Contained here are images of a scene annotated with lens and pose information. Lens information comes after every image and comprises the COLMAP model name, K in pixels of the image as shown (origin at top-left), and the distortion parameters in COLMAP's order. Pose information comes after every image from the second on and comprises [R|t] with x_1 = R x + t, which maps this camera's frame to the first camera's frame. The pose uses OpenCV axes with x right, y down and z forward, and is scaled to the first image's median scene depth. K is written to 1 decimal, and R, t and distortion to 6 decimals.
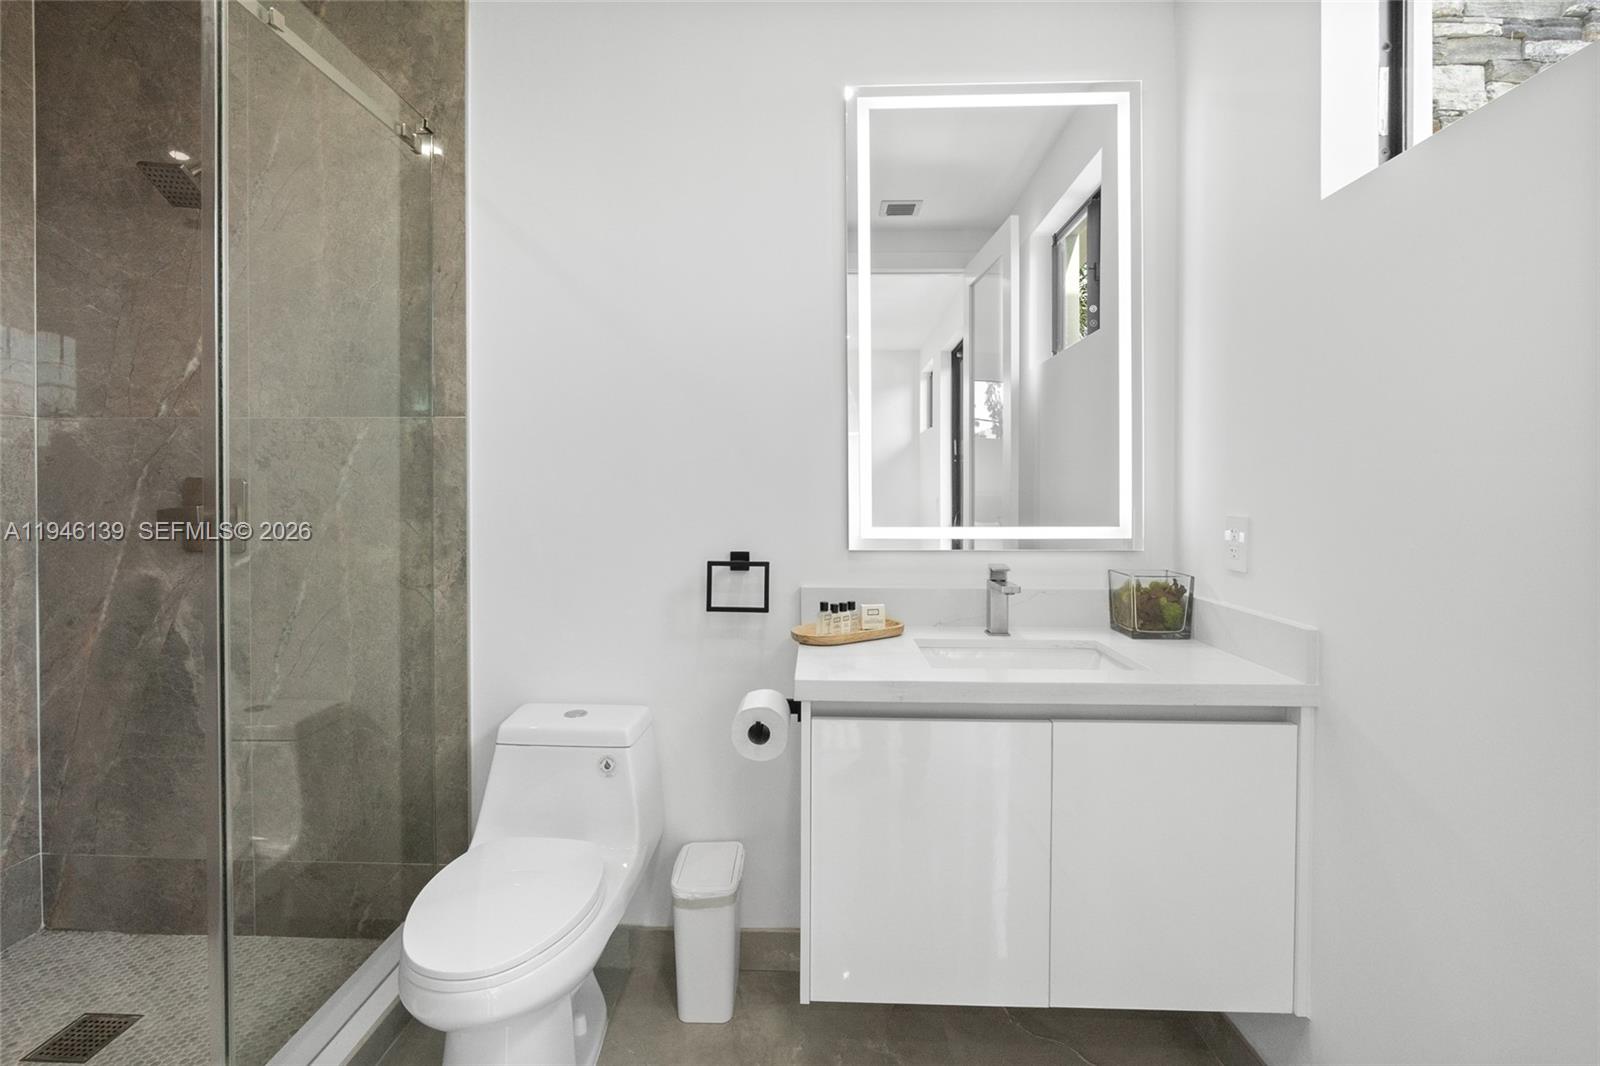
lens RADIAL K [[754.6, 0, 798.1], [0, 754.6, 493.6], [0, 0, 1]] dist [-0.005622, 0.000817]
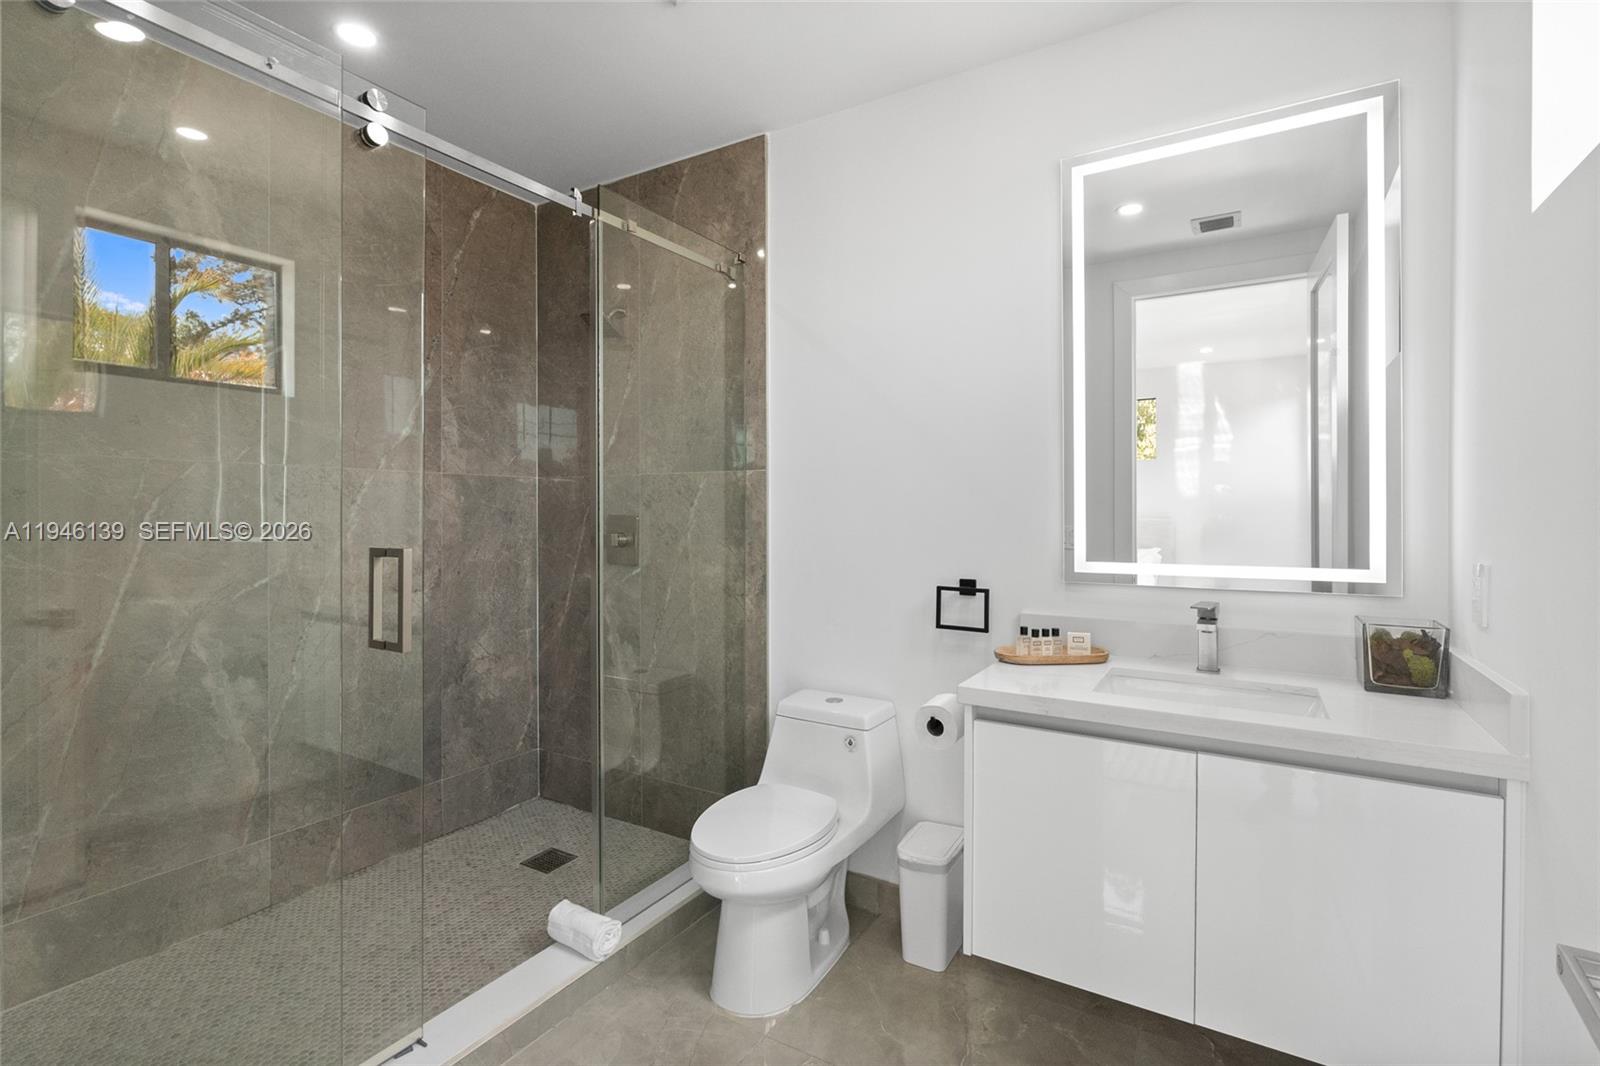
lens RADIAL K [[746.8, 0, 802.7], [0, 746.8, 511.4], [0, 0, 1]] dist [-0.003402, -0.000582]
pose [[0.877610, -0.000535, -0.479375, 0.254335], [-0.001744, 0.999989, -0.004309, -0.022374], [0.479373, 0.004618, 0.877599, -0.133478]]
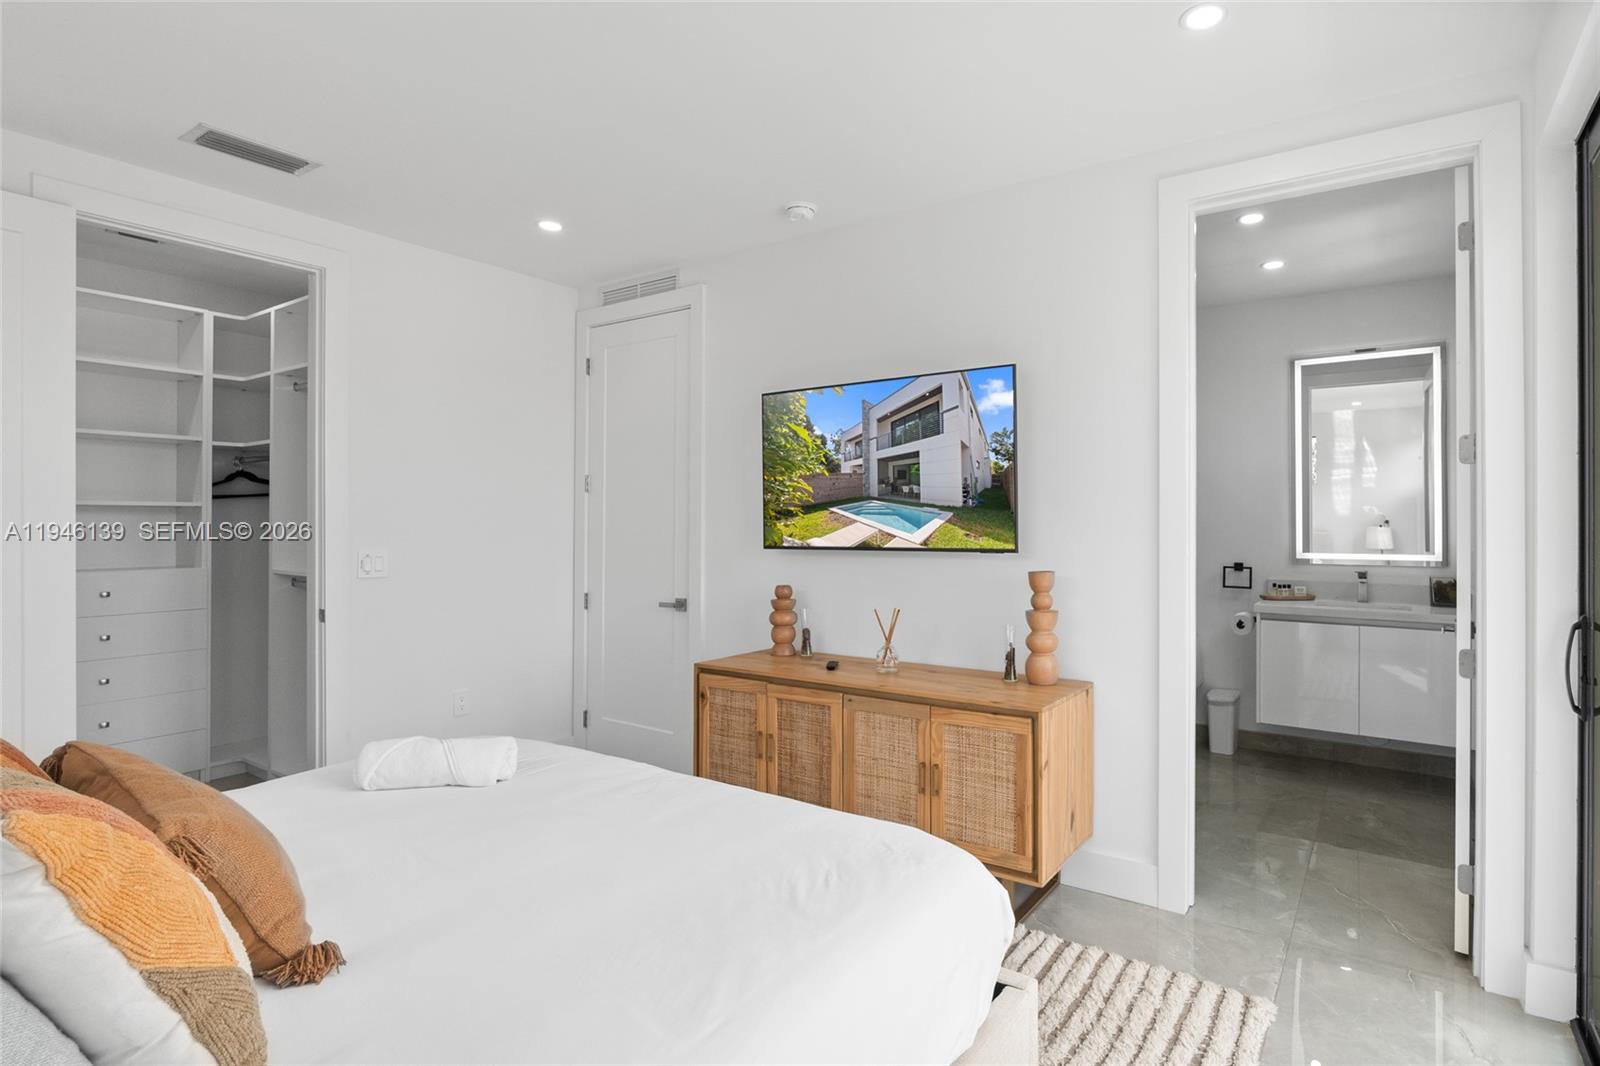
lens RADIAL K [[779.3, 0, 910.8], [0, 779.3, 521.0], [0, 0, 1]] dist [0.000408, 0.000003]
pose [[0.868489, -0.000320, -0.495708, 0.234682], [-0.003474, 0.999971, -0.006733, -0.030639], [0.495696, 0.007570, 0.868463, -1.573299]]
